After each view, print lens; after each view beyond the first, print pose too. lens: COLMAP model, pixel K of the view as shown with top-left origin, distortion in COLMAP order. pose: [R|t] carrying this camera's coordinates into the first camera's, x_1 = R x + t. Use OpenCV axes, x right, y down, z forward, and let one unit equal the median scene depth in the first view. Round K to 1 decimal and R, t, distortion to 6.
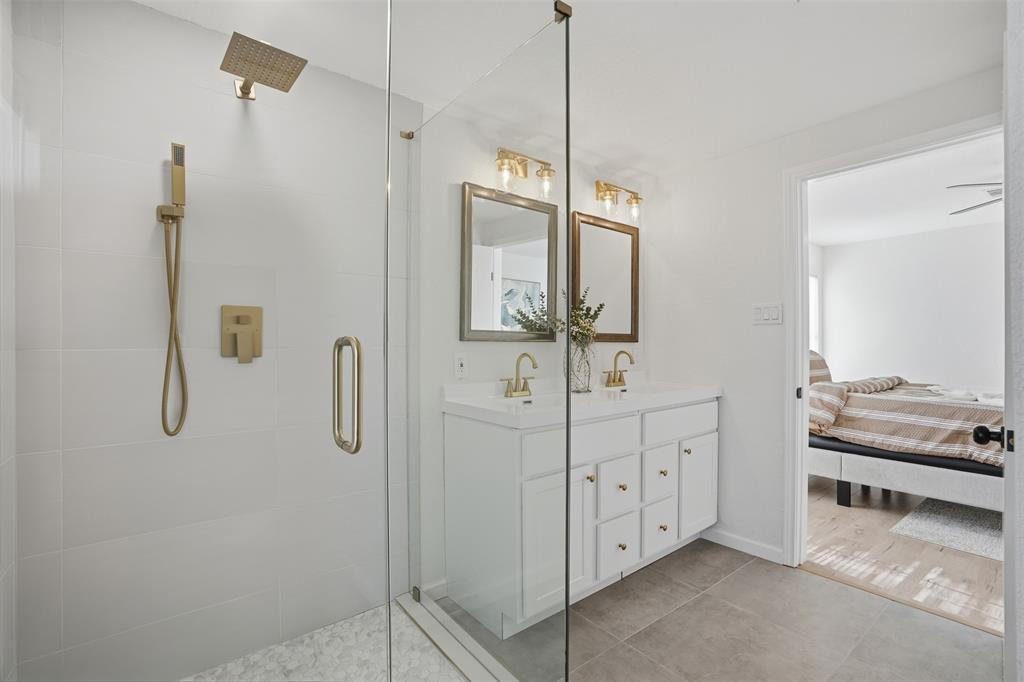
lens RADIAL K [[473.6, 0, 504.5], [0, 473.6, 350.1], [0, 0, 1]] dist [-0.044154, 0.008873]
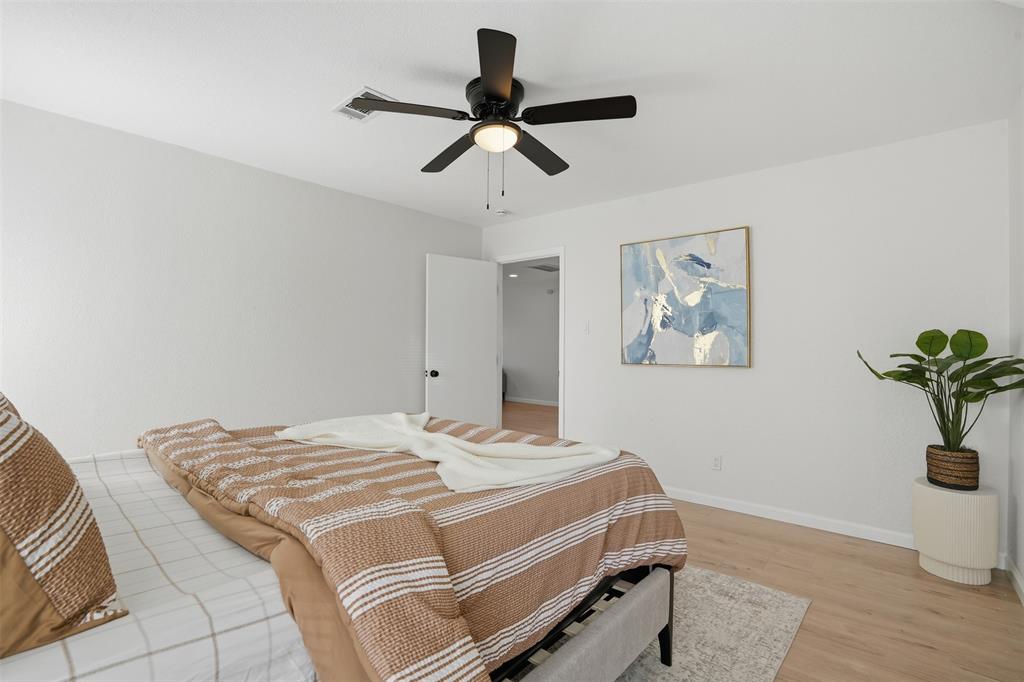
lens RADIAL K [[473.6, 0, 523.6], [0, 473.6, 343.8], [0, 0, 1]] dist [-0.044154, 0.008873]
pose [[-0.225246, 0.002839, 0.974298, 0.452392], [0.001244, 0.999996, -0.002626, -0.016759], [-0.974301, 0.000621, -0.225248, 1.018601]]
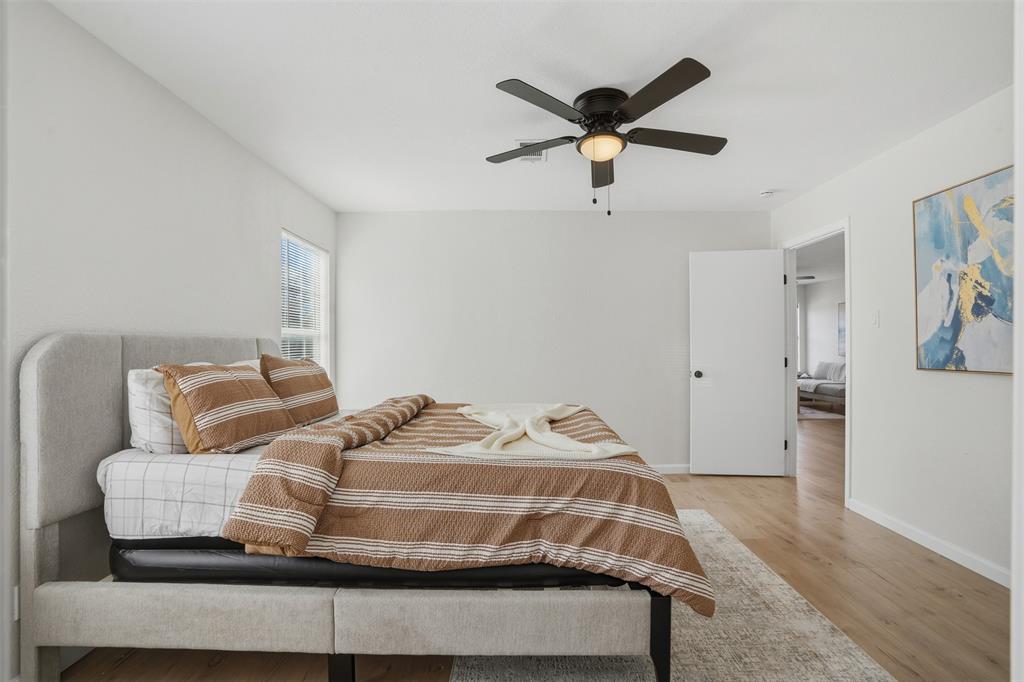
lens RADIAL K [[473.6, 0, 519.1], [0, 473.6, 346.3], [0, 0, 1]] dist [-0.044154, 0.008873]
pose [[0.601339, -0.001816, 0.798992, 0.475971], [0.008739, 0.999953, -0.004304, -0.012377], [-0.798946, 0.009570, 0.601326, 0.582049]]
